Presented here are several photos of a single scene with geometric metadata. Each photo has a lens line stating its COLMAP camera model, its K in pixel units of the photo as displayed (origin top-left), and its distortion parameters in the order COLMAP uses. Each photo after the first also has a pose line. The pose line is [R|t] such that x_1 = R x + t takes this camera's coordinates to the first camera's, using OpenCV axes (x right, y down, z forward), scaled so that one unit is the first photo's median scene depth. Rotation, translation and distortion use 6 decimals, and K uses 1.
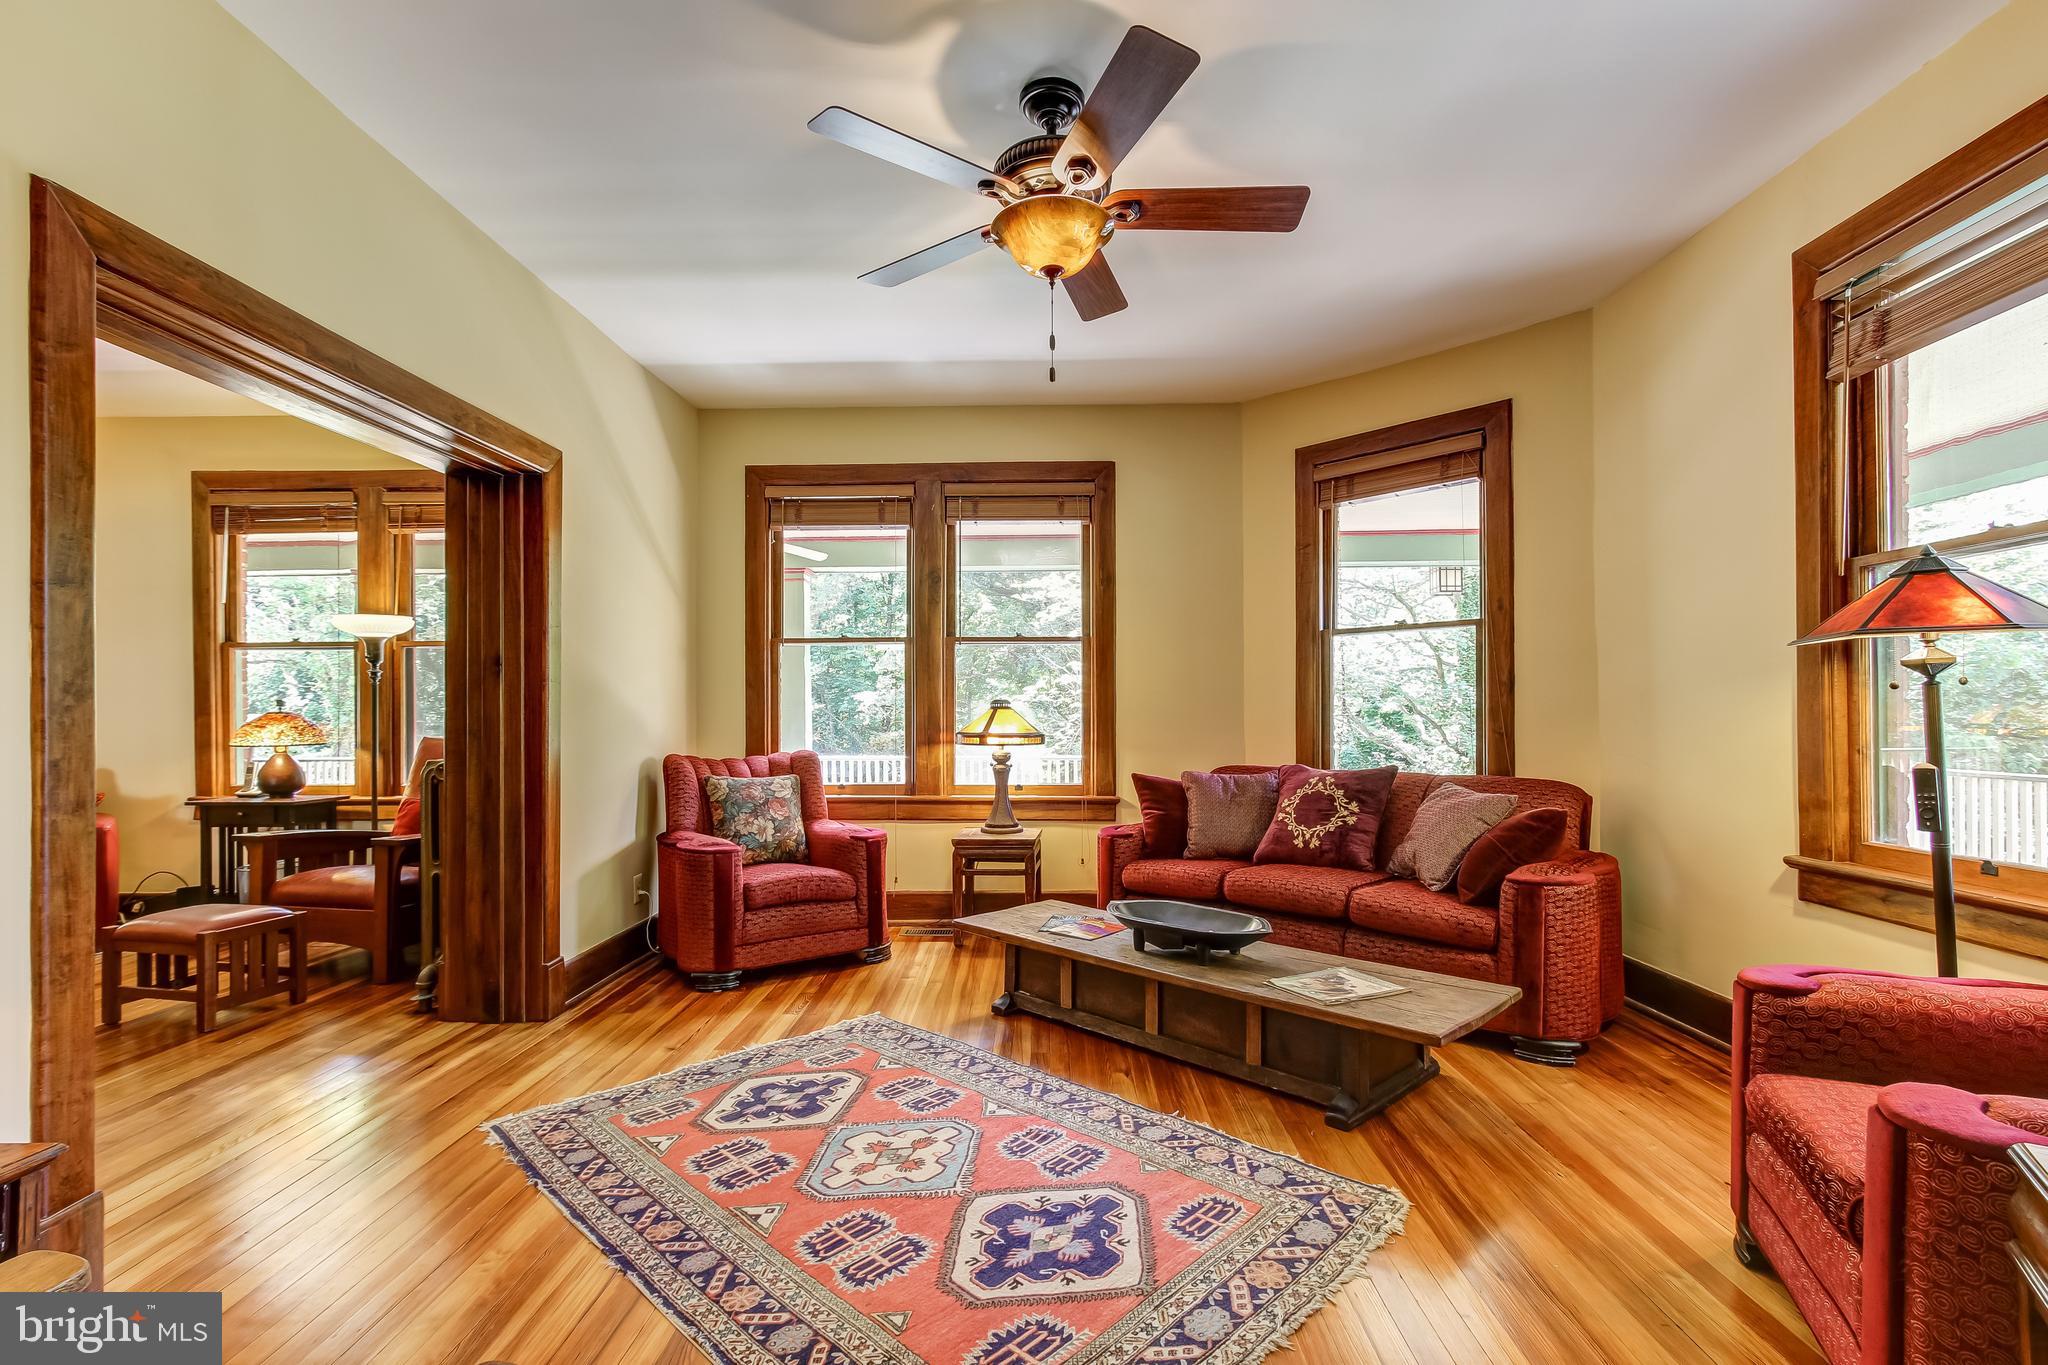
lens RADIAL K [[941.8, 0, 1010.3], [0, 941.8, 713.5], [0, 0, 1]] dist [0.000475, 0.002255]
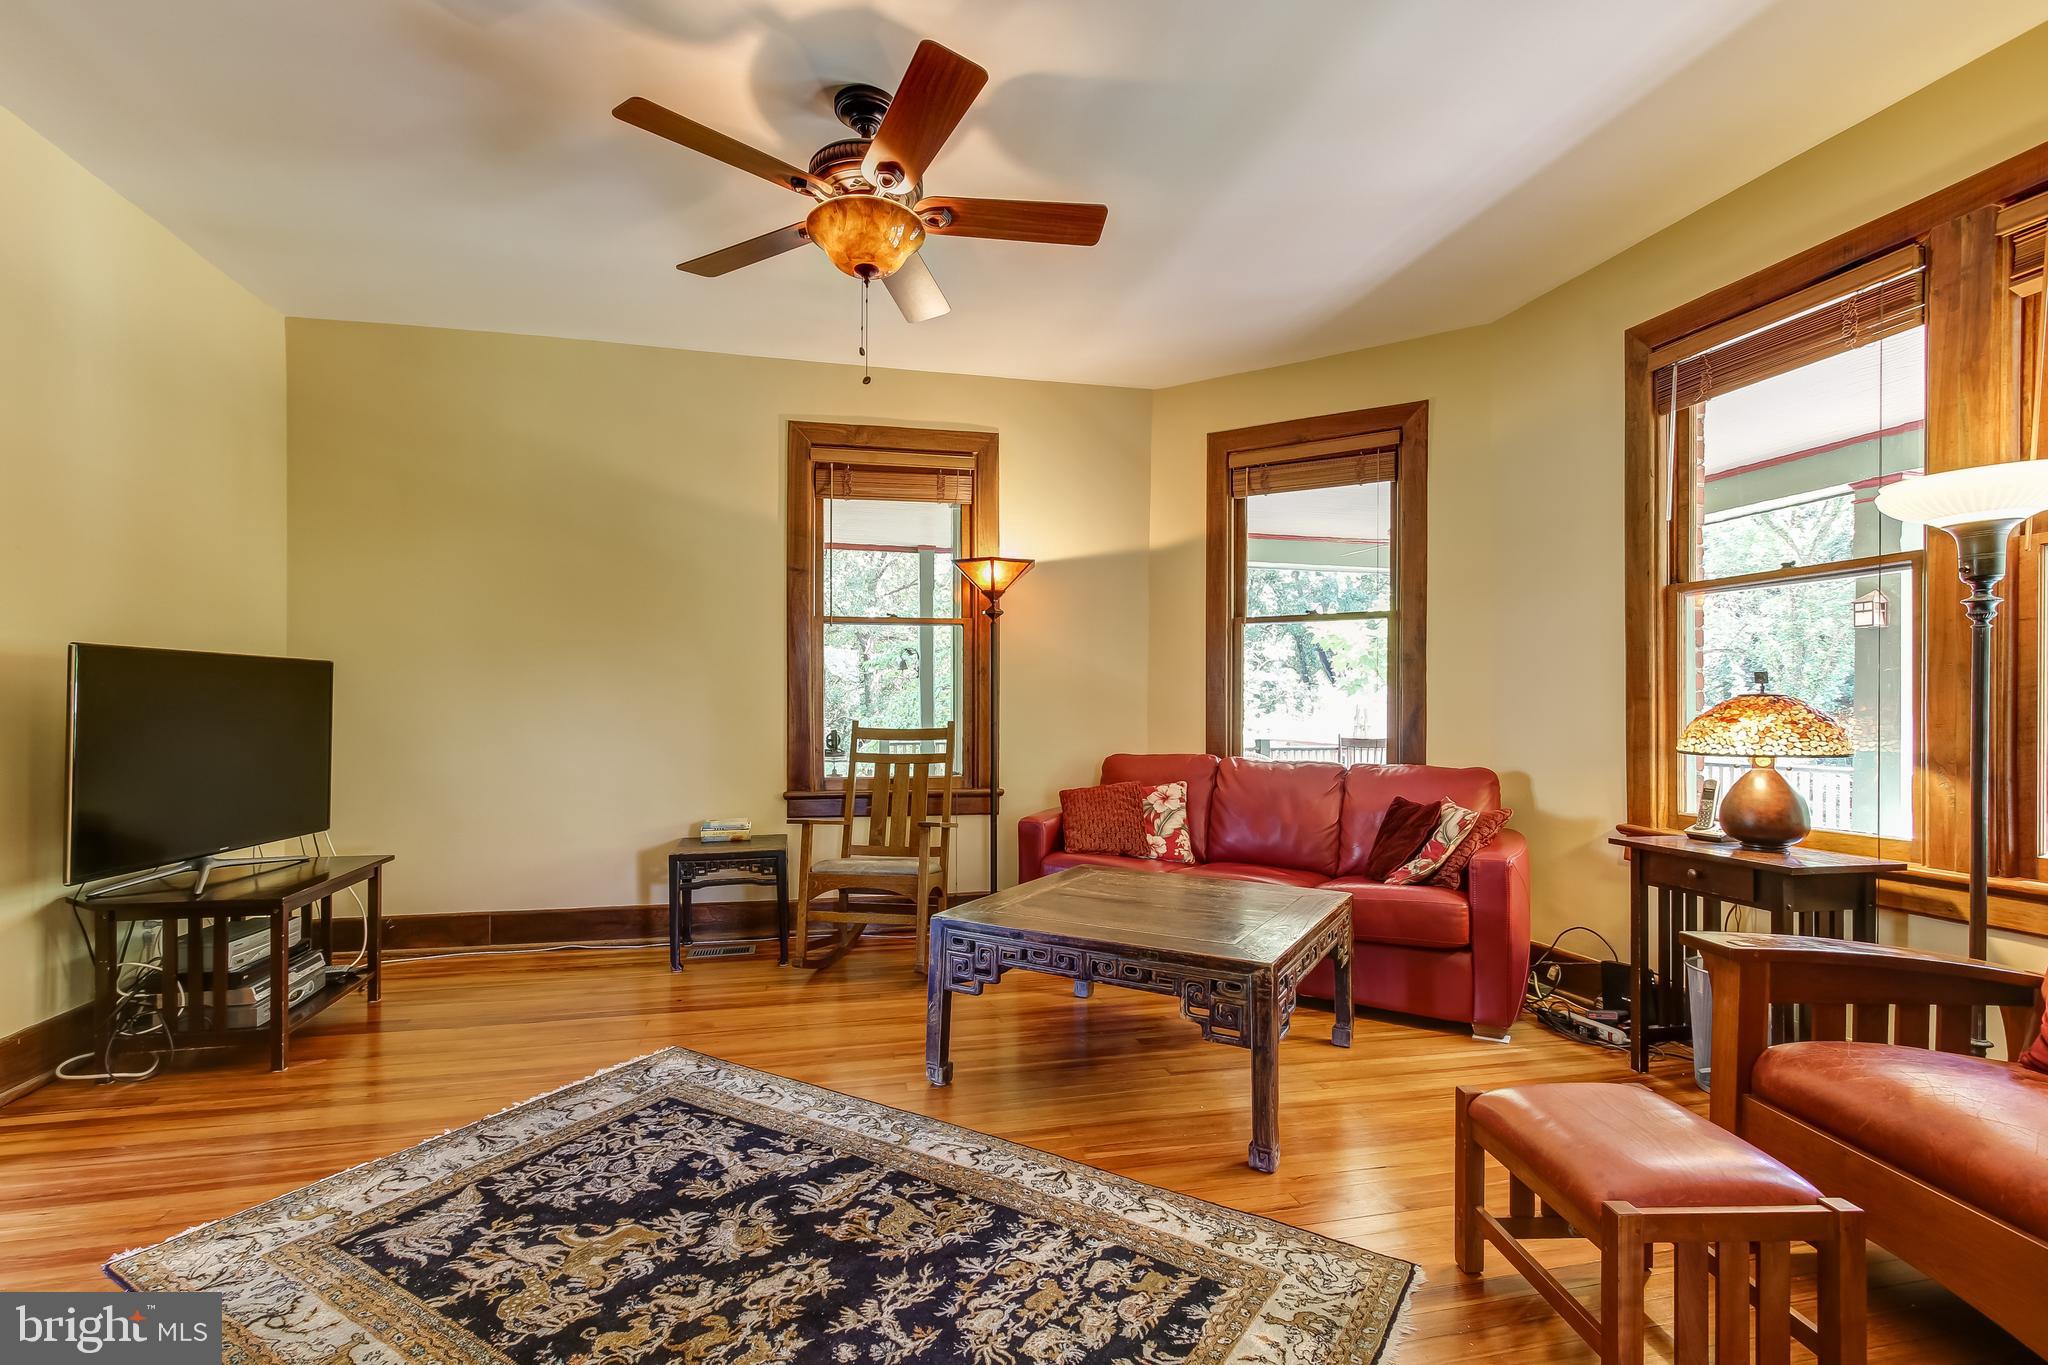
lens RADIAL K [[941.8, 0, 1012.4], [0, 941.8, 708.1], [0, 0, 1]] dist [0.000475, 0.002255]
pose [[0.263114, 0.005098, -0.964751, -0.420944], [-0.004398, 0.999982, 0.004084, 0.007742], [0.964755, 0.003168, 0.263132, 0.507692]]
